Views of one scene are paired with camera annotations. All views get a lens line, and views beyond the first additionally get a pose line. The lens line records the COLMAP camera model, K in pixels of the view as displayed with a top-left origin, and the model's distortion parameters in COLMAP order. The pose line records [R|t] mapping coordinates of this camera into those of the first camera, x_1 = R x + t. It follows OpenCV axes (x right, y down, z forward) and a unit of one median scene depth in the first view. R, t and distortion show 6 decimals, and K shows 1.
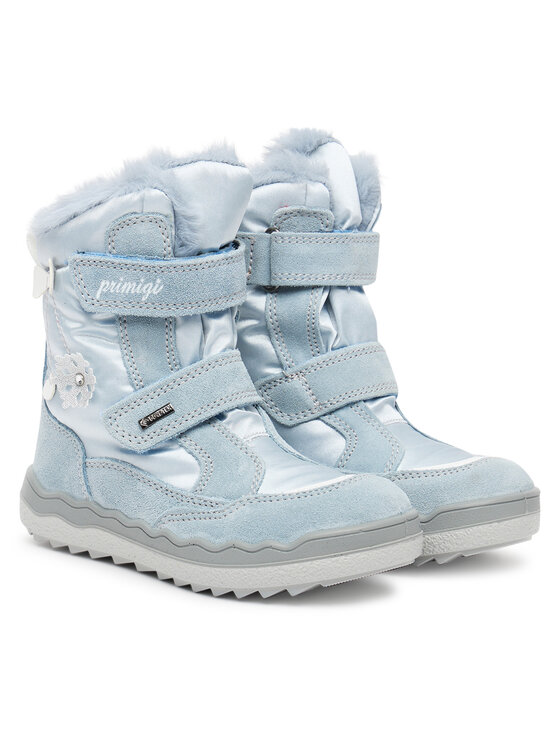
lens RADIAL K [[2111.0, 0, 280.0], [0, 2111.0, 373.0], [0, 0, 1]] dist [0.070161, 0.263798]
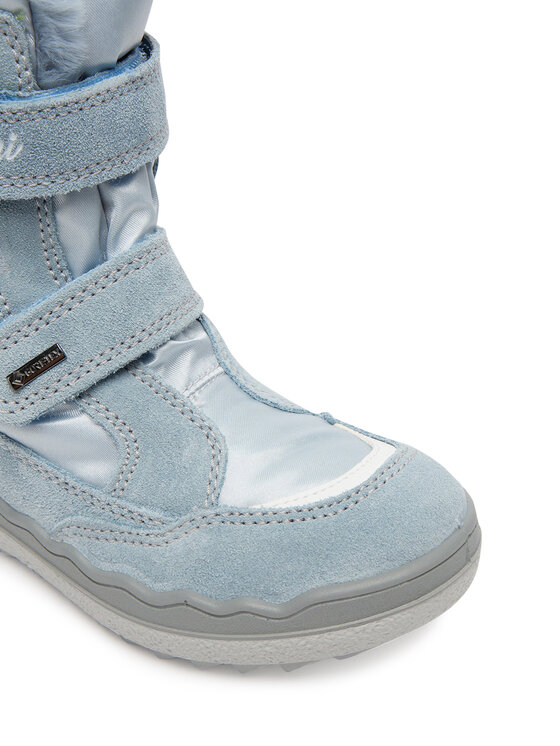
lens RADIAL K [[1087.8, 0, 280.0], [0, 1087.8, 373.0], [0, 0, 1]] dist [0.004671, -0.094975]
pose [[0.993719, -0.069758, 0.087502, -0.017153], [0.036868, 0.942358, 0.332569, -0.077408], [-0.105658, -0.327254, 0.939011, 0.702618]]
